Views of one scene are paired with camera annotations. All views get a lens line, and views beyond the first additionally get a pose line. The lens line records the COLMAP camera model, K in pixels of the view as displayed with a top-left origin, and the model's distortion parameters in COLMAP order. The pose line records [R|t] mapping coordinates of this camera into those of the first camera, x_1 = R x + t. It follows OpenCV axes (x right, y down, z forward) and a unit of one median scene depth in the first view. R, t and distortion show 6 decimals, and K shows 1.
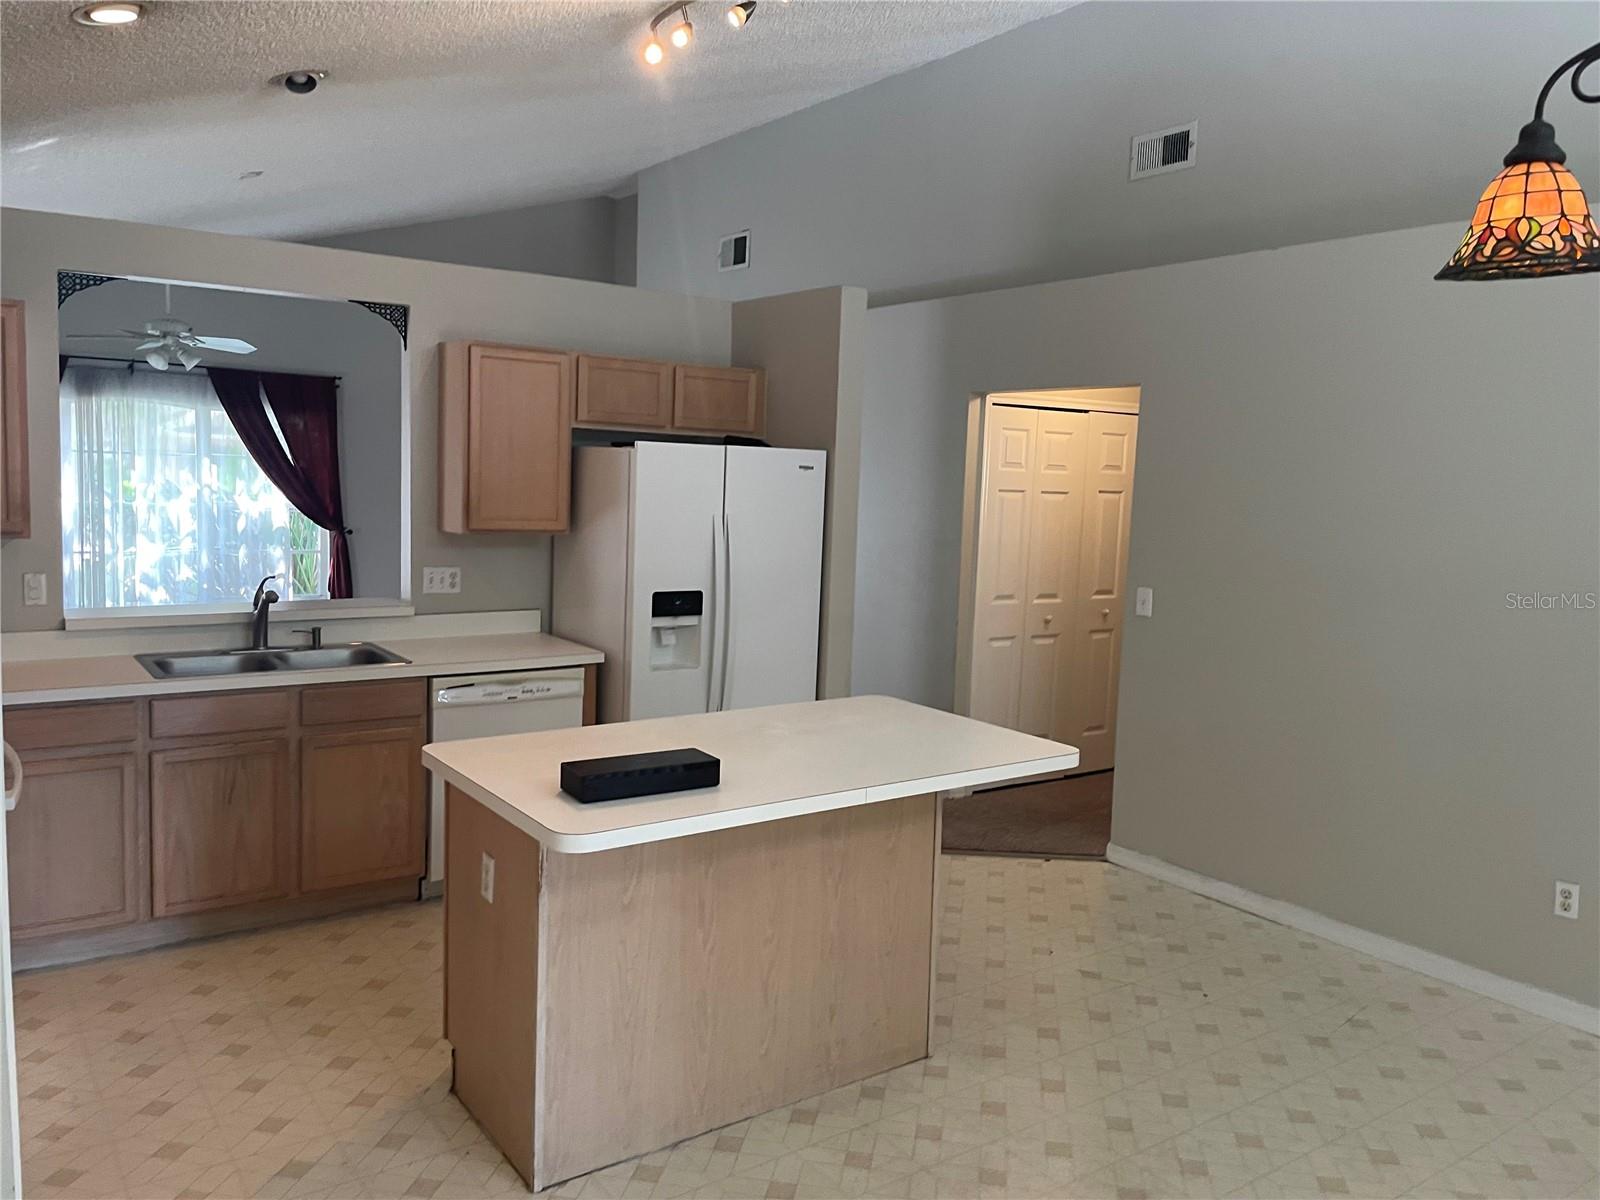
lens RADIAL K [[1219.4, 0, 800.0], [0, 1219.4, 600.0], [0, 0, 1]] dist [0.068295, -0.127353]
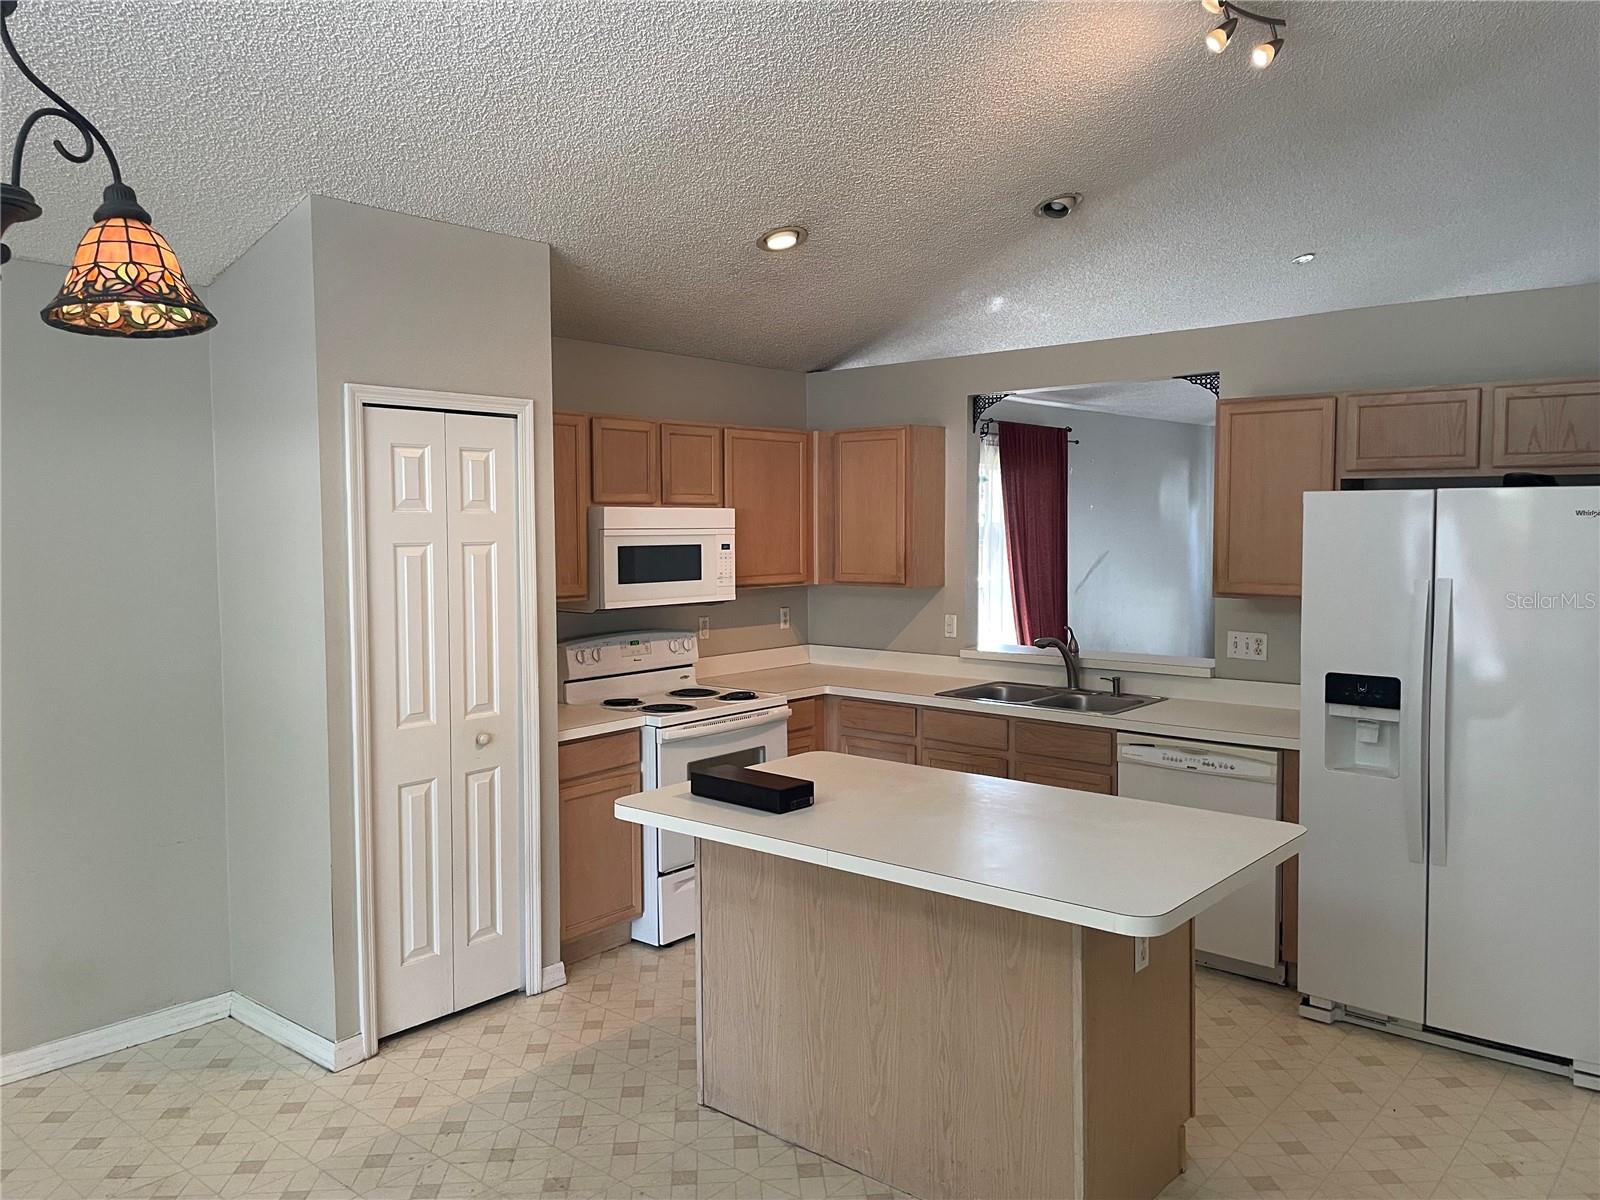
lens RADIAL K [[1202.8, 0, 801.0], [0, 1202.8, 610.3], [0, 0, 1]] dist [0.079810, -0.126489]
pose [[0.229522, 0.036217, -0.972630, 0.614581], [-0.090798, 0.995746, 0.015651, -0.029647], [0.969059, 0.084721, 0.231834, 0.474588]]
